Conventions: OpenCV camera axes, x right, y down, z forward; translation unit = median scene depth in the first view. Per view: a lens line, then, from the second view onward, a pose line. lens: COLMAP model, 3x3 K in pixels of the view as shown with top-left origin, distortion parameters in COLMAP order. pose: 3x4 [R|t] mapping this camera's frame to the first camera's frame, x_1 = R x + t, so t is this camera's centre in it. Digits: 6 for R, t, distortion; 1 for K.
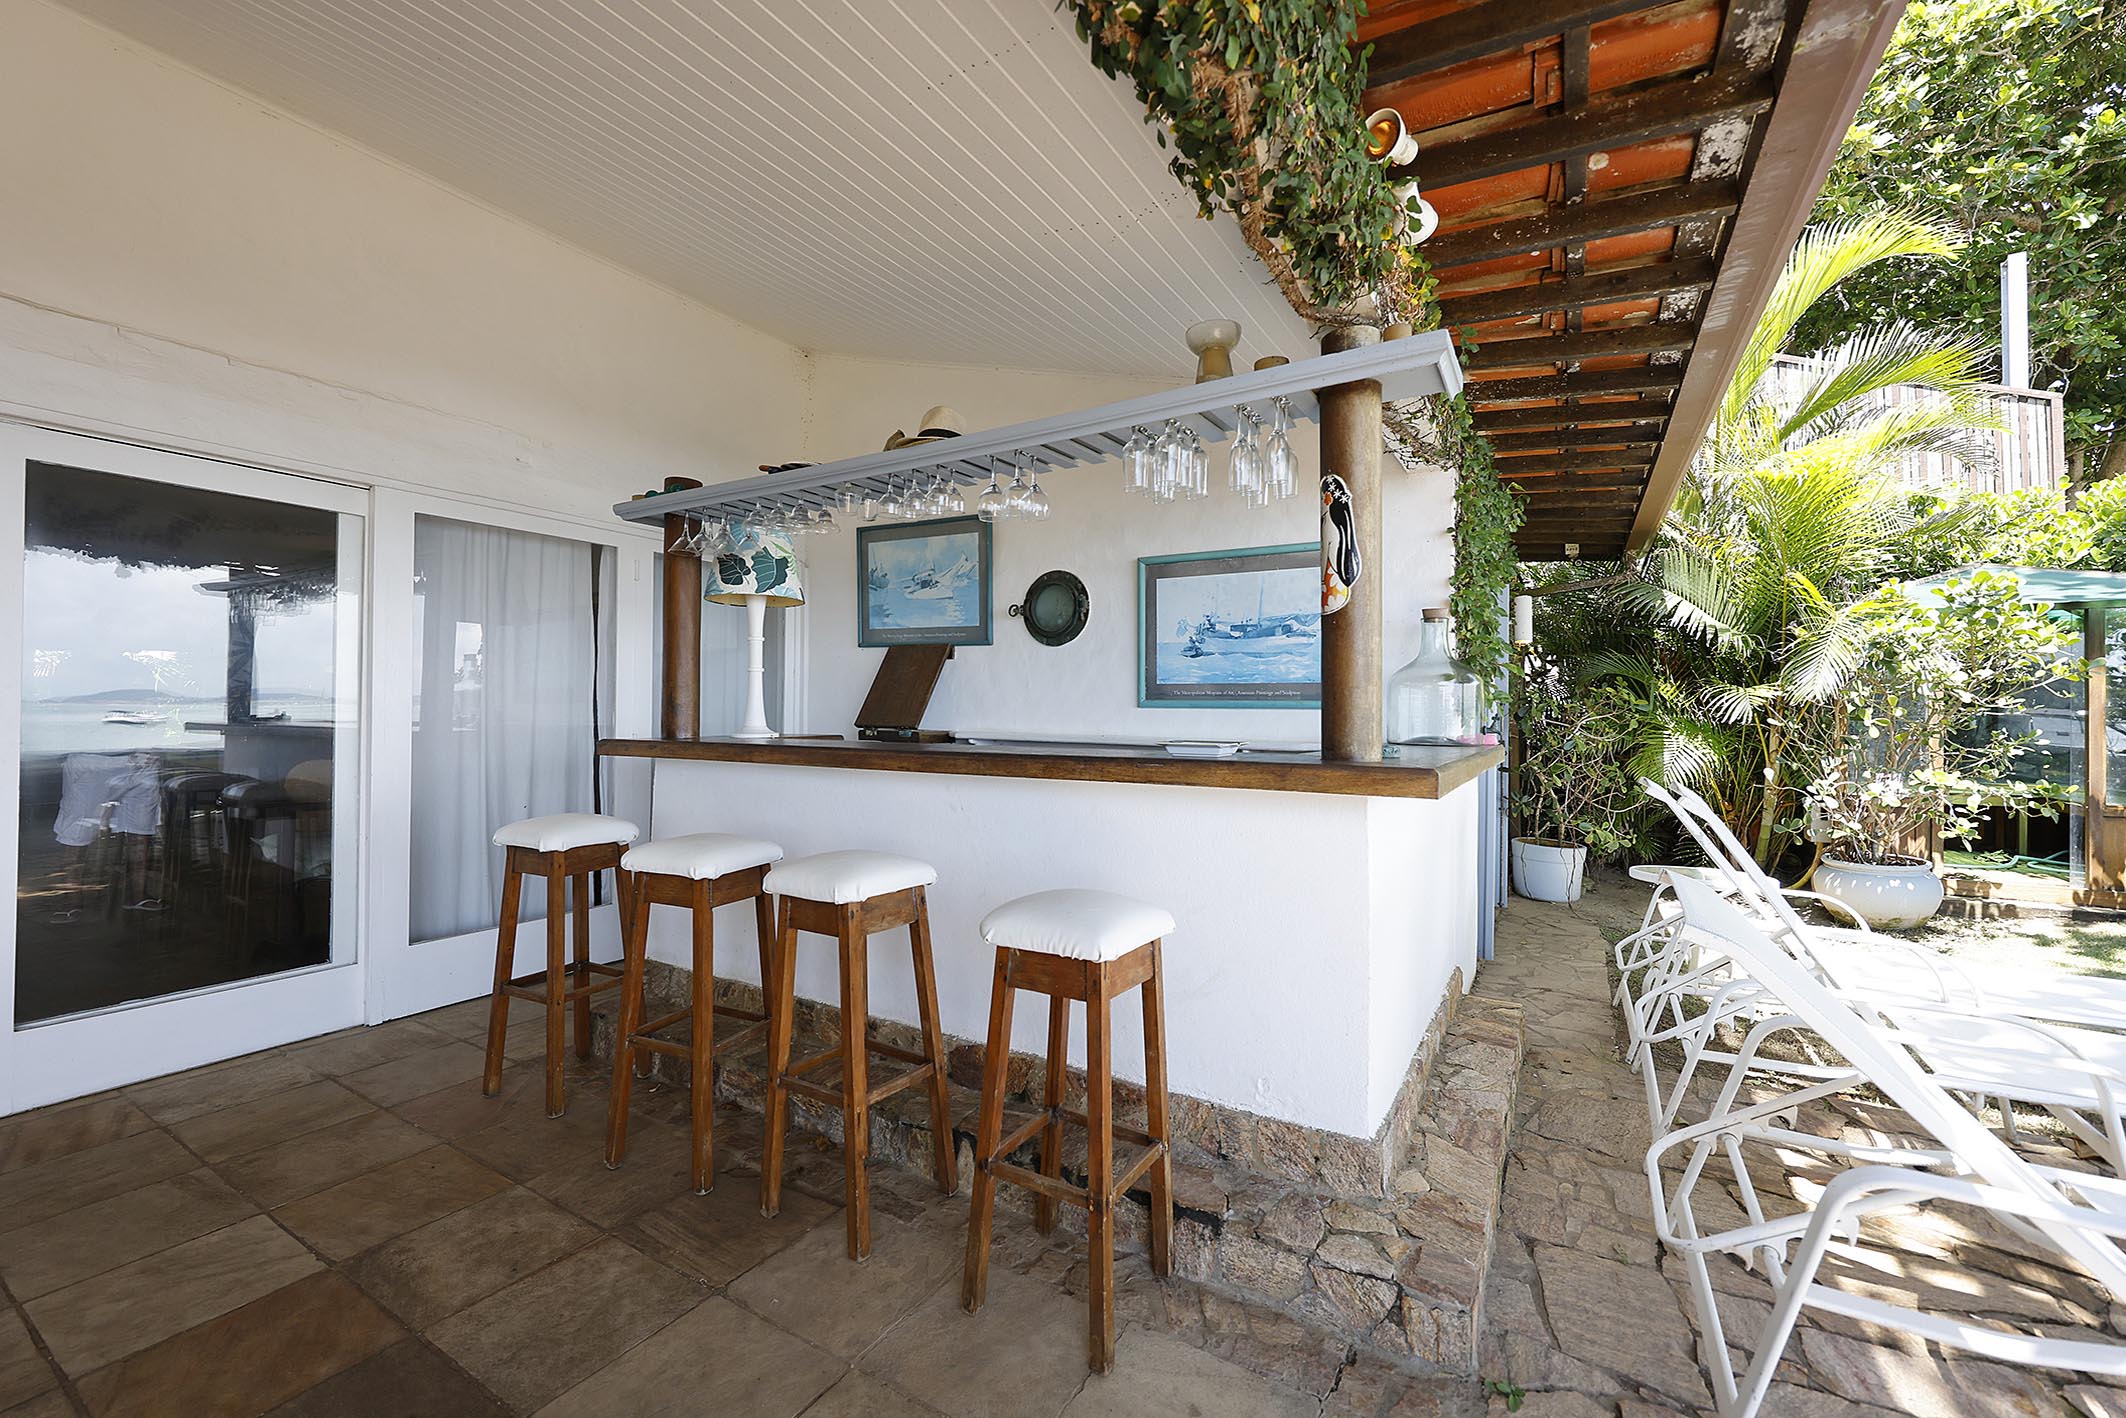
lens RADIAL K [[856.6, 0, 1051.9], [0, 856.6, 711.5], [0, 0, 1]] dist [0.000768, 0.000385]
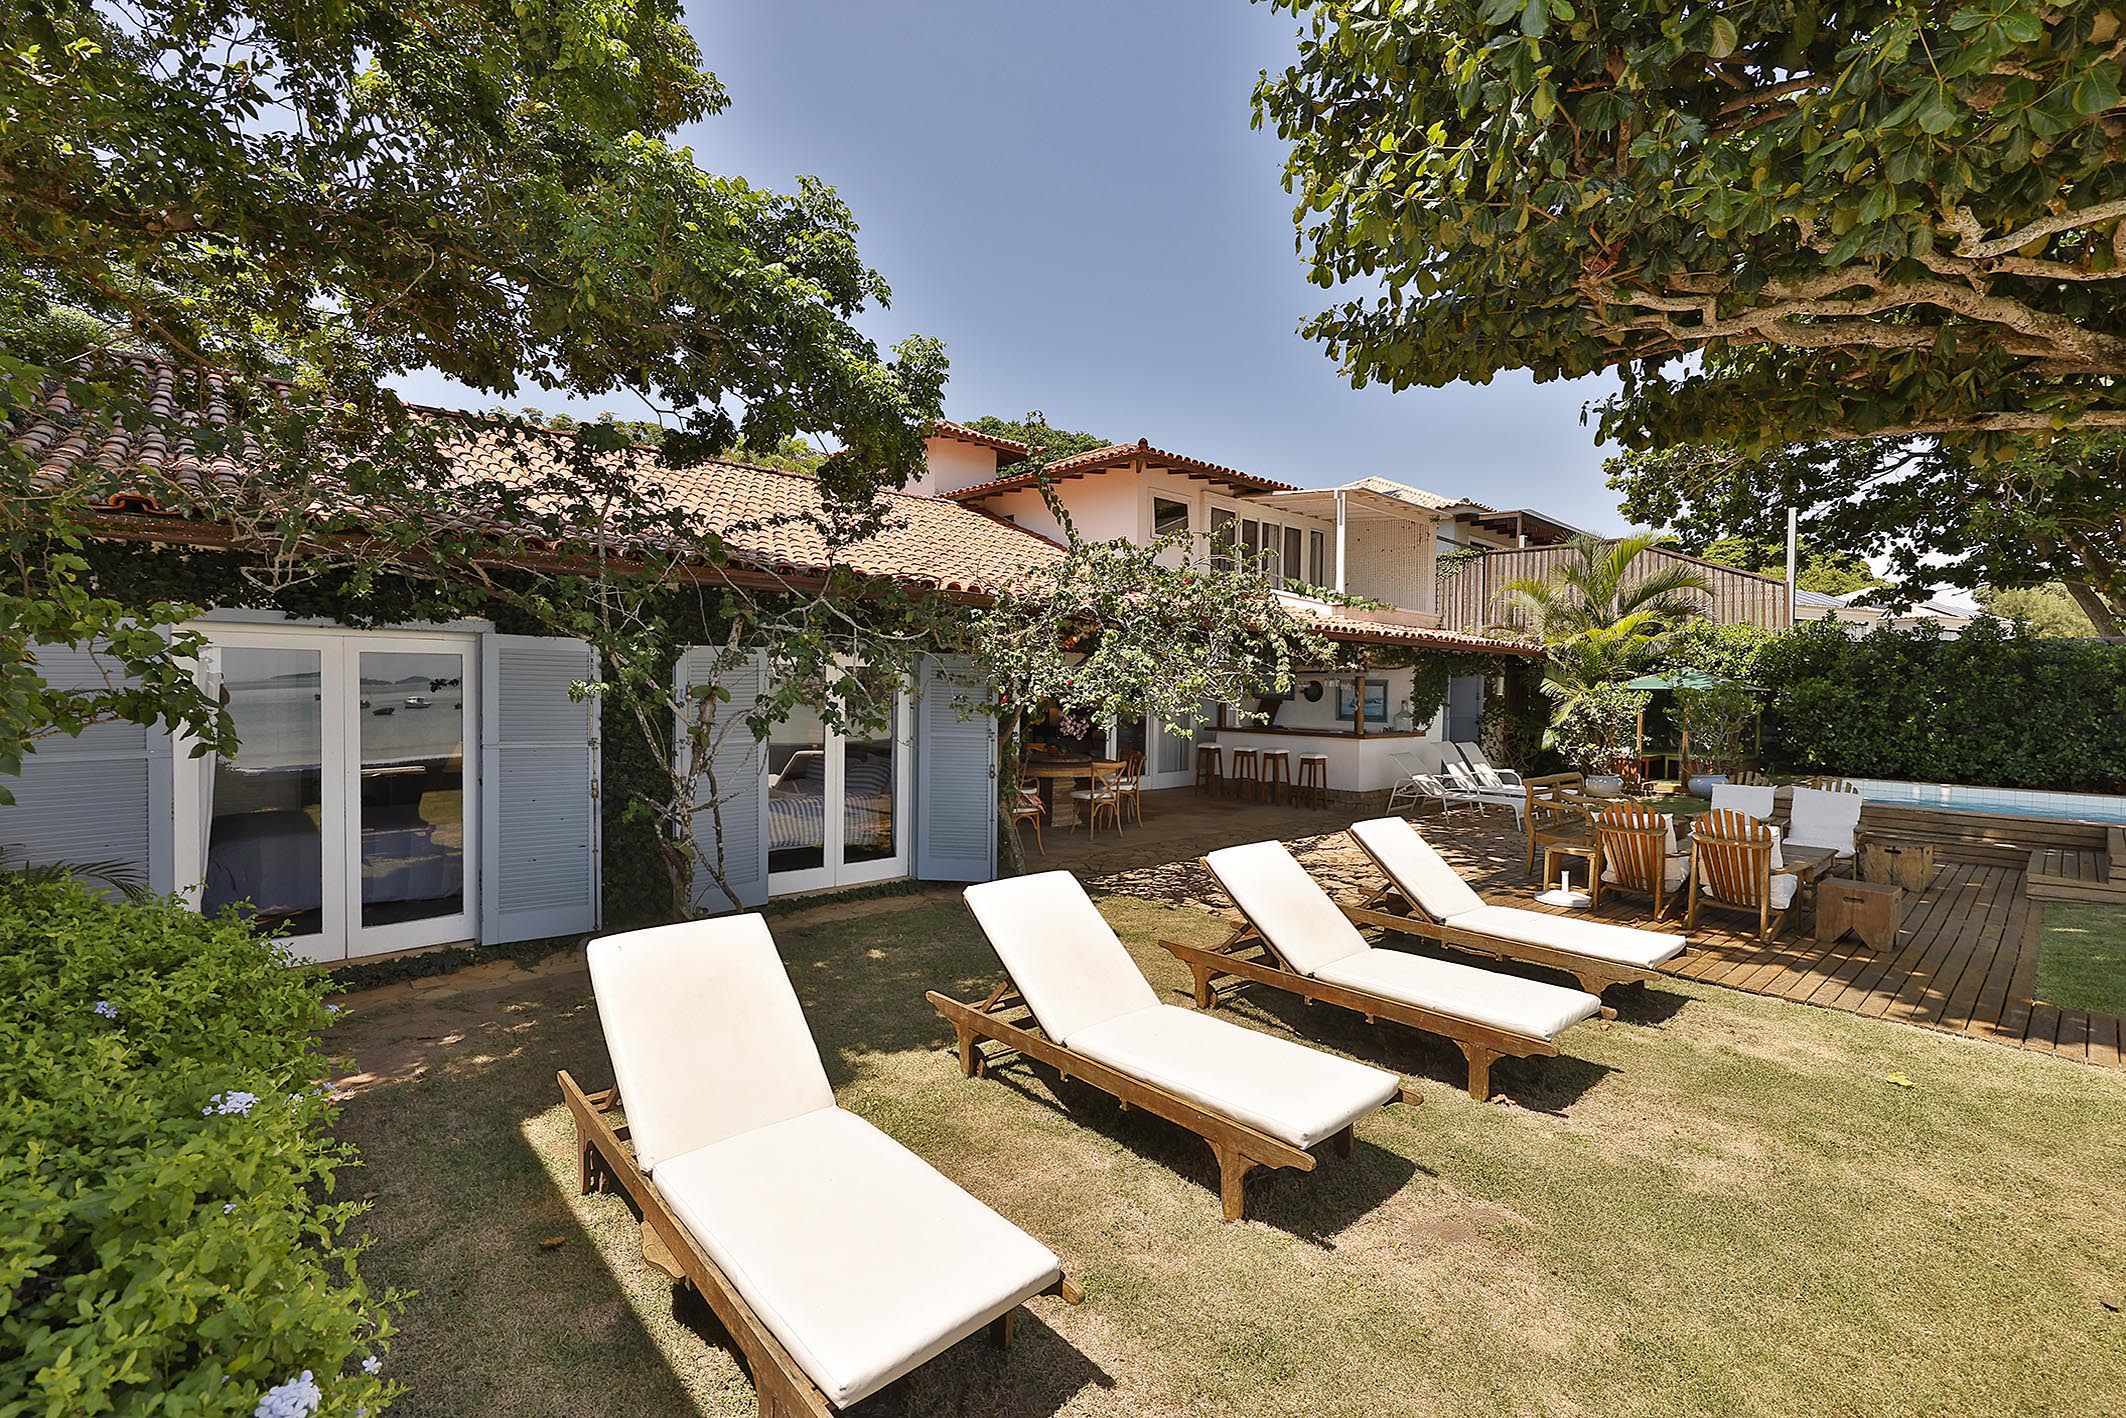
lens RADIAL K [[904.8, 0, 1052.1], [0, 904.8, 711.8], [0, 0, 1]] dist [-0.009269, -0.000278]
pose [[0.956575, 0.009897, -0.291317, 0.065723], [-0.003854, 0.999765, 0.021313, -0.123447], [0.291460, -0.019265, 0.956389, -3.162352]]
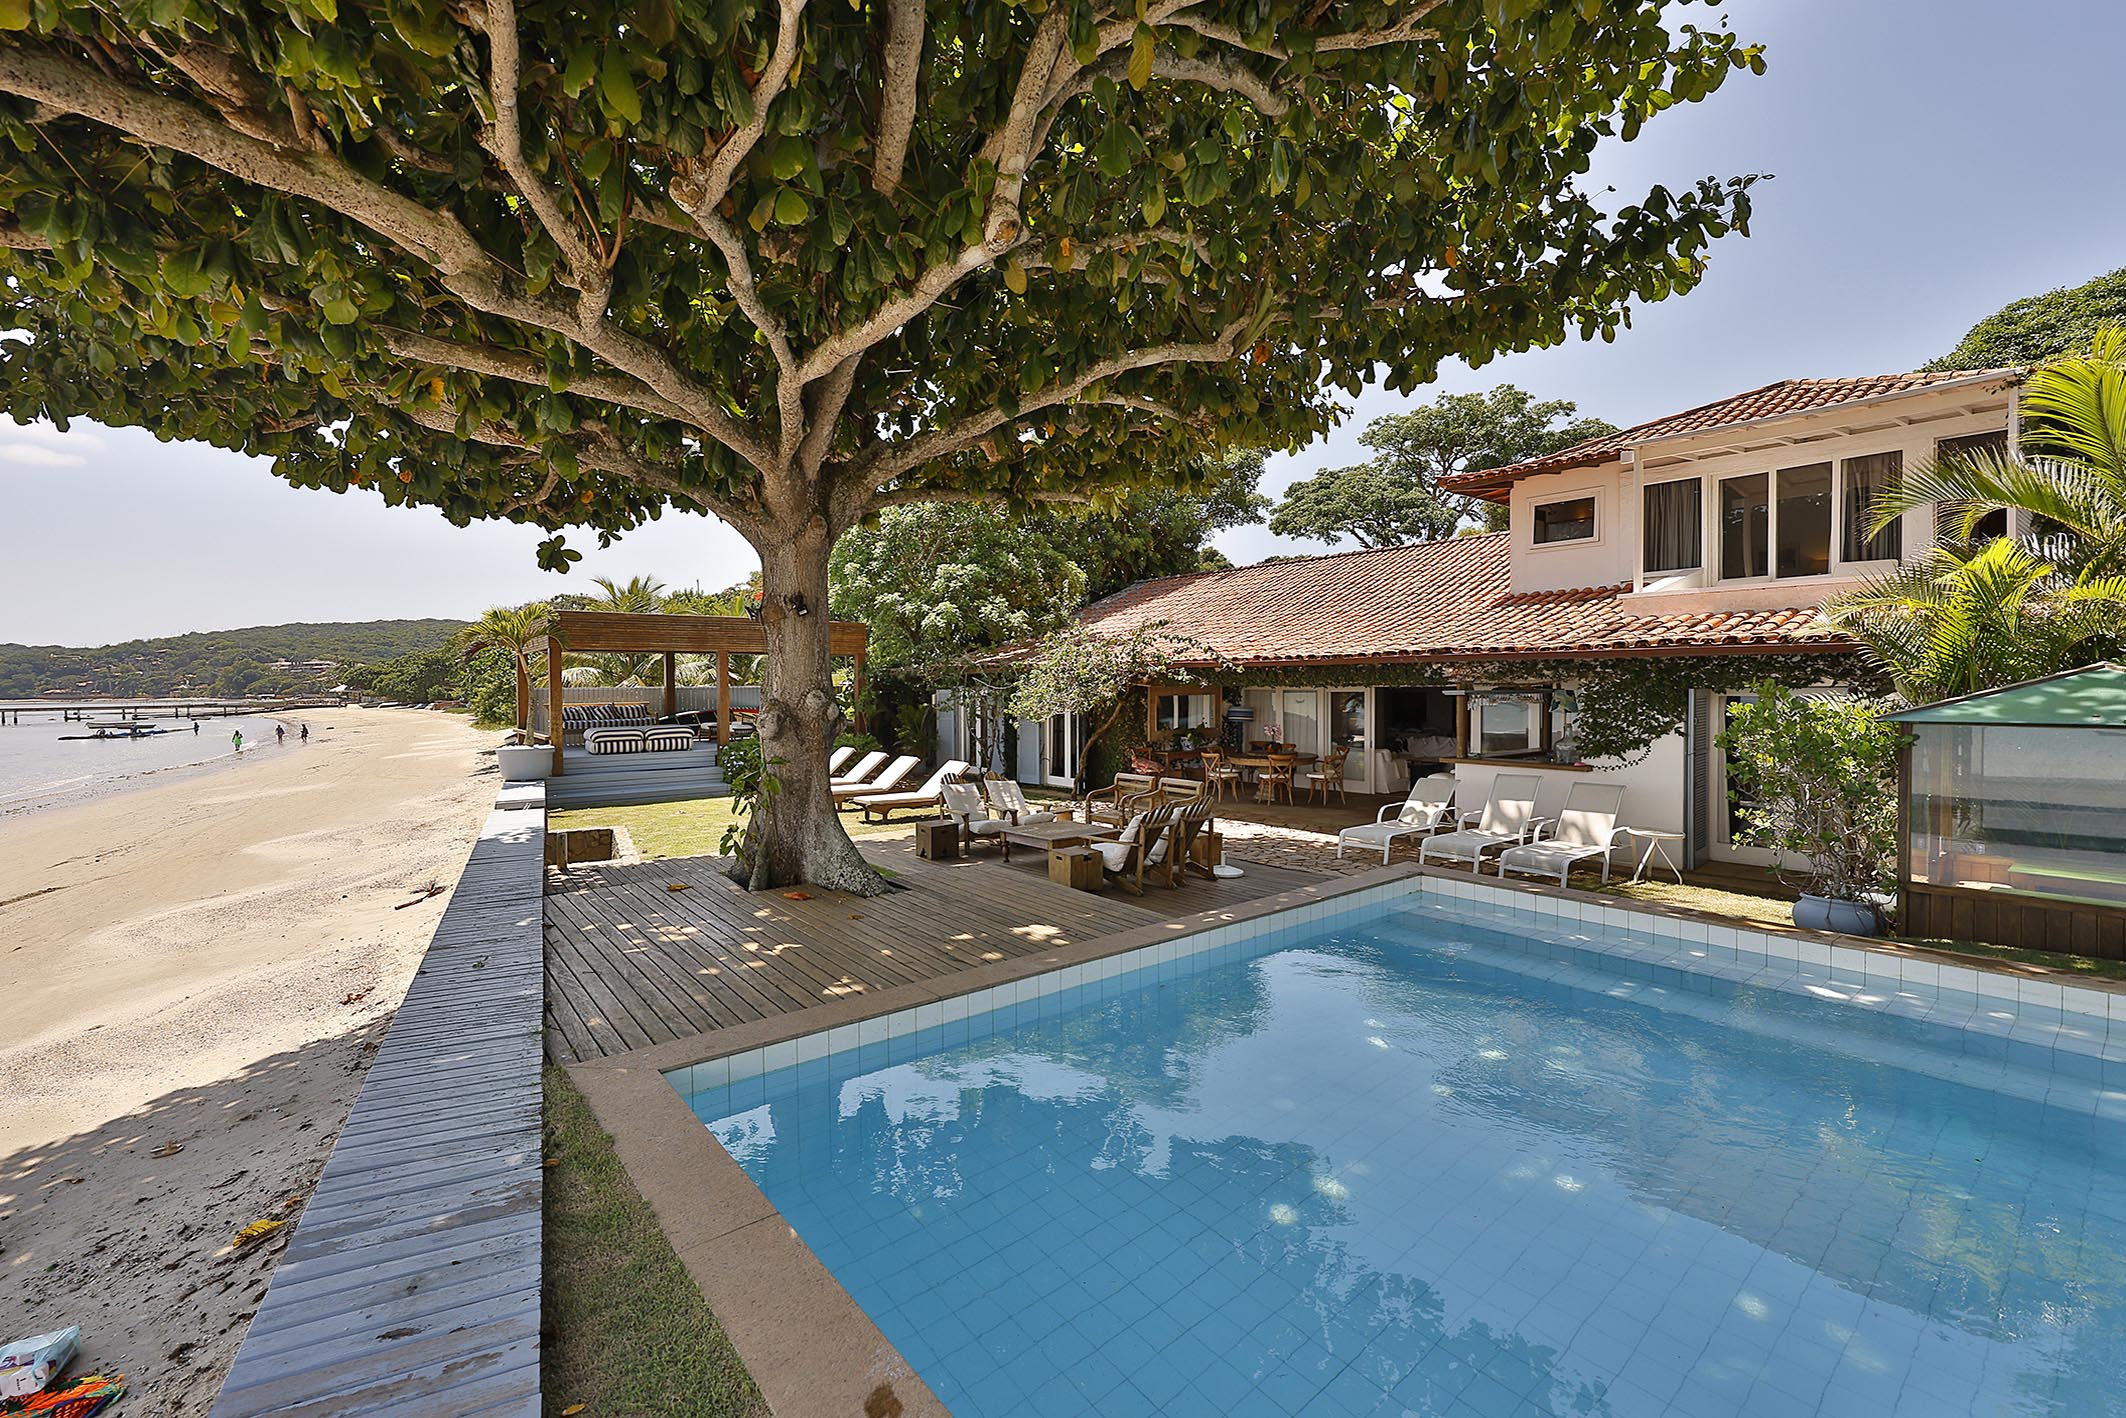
lens RADIAL K [[891.1, 0, 1059.6], [0, 891.1, 703.6], [0, 0, 1]] dist [-0.000845, 0.000383]
pose [[-0.344575, 0.013919, -0.938655, 3.634642], [0.007050, 0.999900, 0.012239, -0.209343], [0.938732, -0.002400, -0.344639, 0.264038]]
